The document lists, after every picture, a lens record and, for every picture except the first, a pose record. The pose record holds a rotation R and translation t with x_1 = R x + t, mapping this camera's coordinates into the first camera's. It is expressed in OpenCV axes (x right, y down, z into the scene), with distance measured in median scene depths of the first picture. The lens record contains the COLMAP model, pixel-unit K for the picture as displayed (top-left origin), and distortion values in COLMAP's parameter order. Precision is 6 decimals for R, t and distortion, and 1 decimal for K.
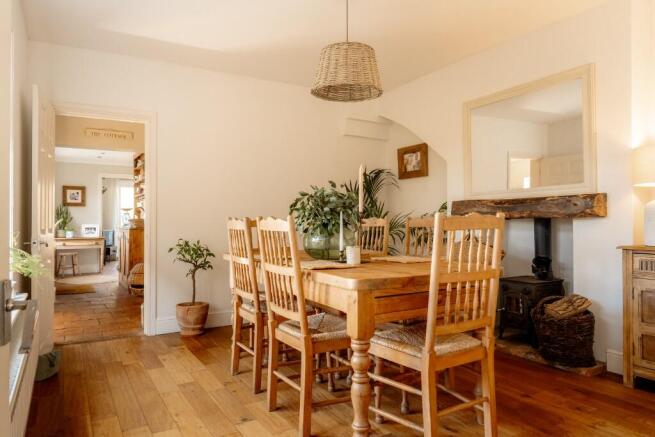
lens RADIAL K [[439.1, 0, 319.8], [0, 439.1, 215.0], [0, 0, 1]] dist [0.000603, -0.004548]
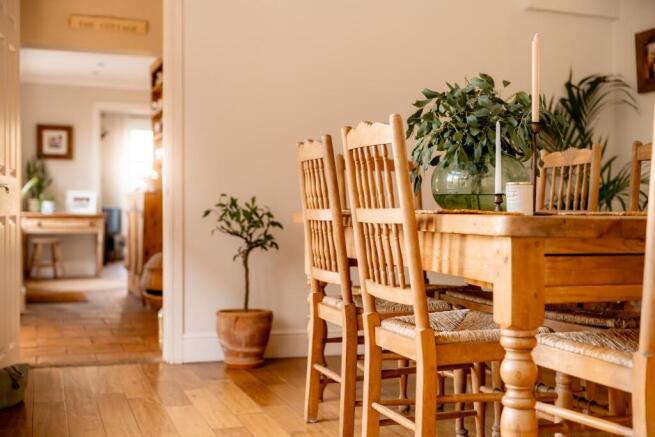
lens RADIAL K [[840.6, 0, 339.0], [0, 840.6, 205.9], [0, 0, 1]] dist [0.003749, 0.000000]
pose [[0.982233, 0.002197, -0.187651, 0.033399], [0.000179, 0.999920, 0.012645, 0.054423], [0.187664, -0.012454, 0.982154, -0.039755]]
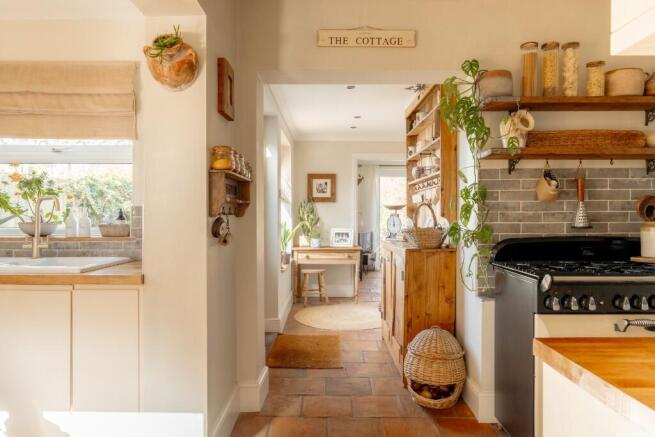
lens RADIAL K [[439.1, 0, 322.4], [0, 439.1, 217.4], [0, 0, 1]] dist [0.000603, -0.004548]
pose [[0.853315, 0.008678, -0.521324, -0.382950], [0.001656, 0.999811, 0.019353, -0.018494], [0.521393, -0.017378, 0.853139, 0.802387]]
